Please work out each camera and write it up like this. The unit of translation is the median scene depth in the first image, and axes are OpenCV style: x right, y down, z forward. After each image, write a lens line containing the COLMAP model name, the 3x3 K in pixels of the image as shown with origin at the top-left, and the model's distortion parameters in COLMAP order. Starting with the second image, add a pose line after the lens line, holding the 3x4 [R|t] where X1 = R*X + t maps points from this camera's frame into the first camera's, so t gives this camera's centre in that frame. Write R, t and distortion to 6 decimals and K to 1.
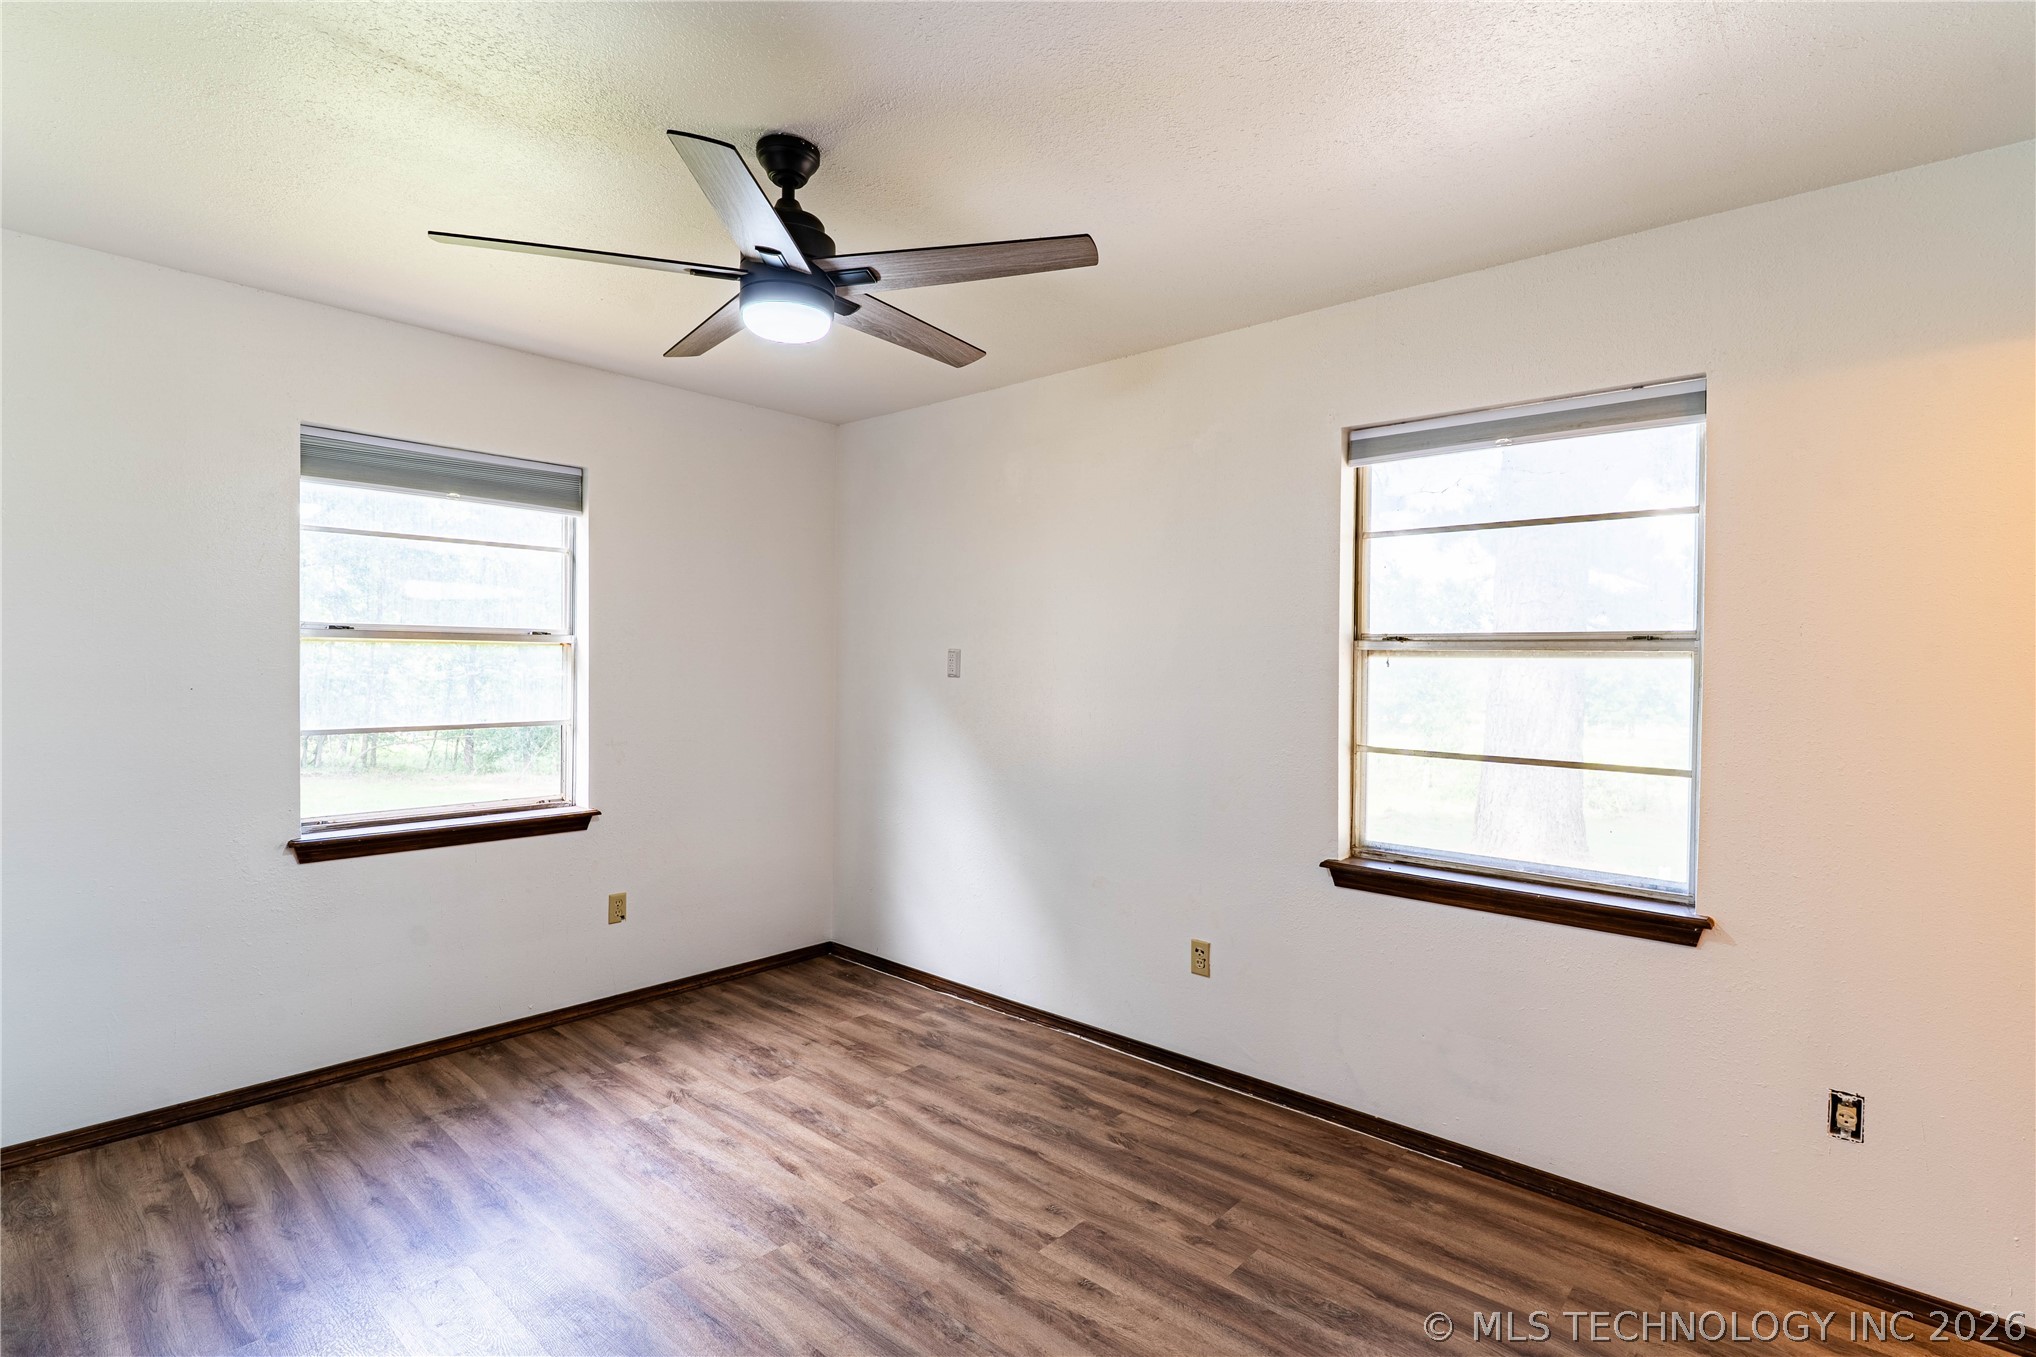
lens RADIAL K [[979.6, 0, 1026.3], [0, 979.6, 668.7], [0, 0, 1]] dist [-0.002871, 0.000614]
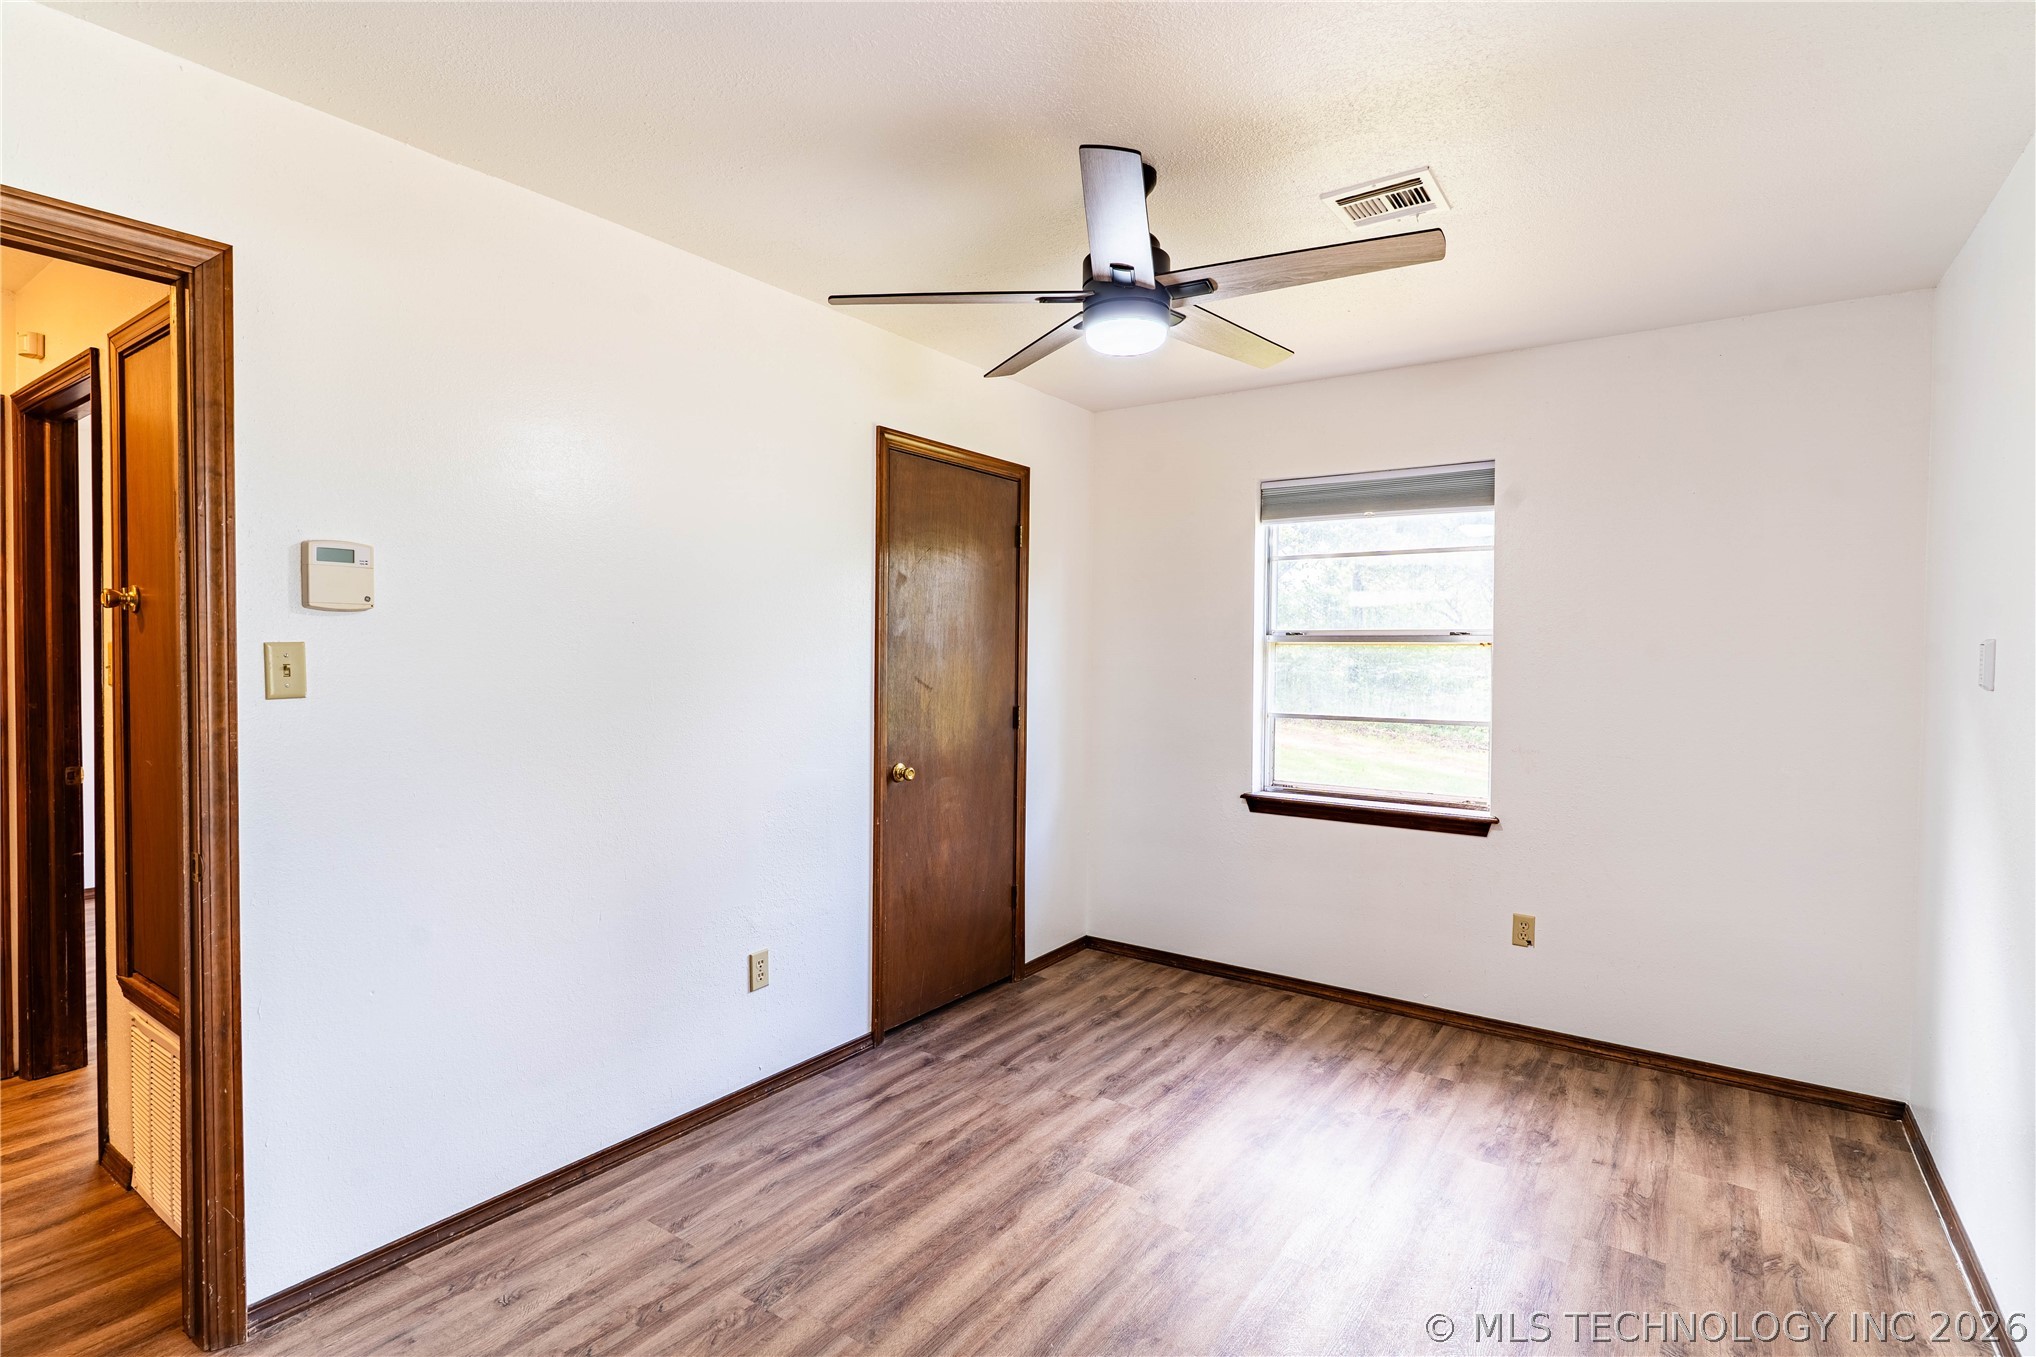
lens RADIAL K [[979.6, 0, 1013.3], [0, 979.6, 668.2], [0, 0, 1]] dist [-0.002871, 0.000614]
pose [[0.108306, 0.004084, -0.994109, 0.491186], [-0.014878, 0.999886, 0.002487, 0.004009], [0.994006, 0.014521, 0.108354, 0.469489]]
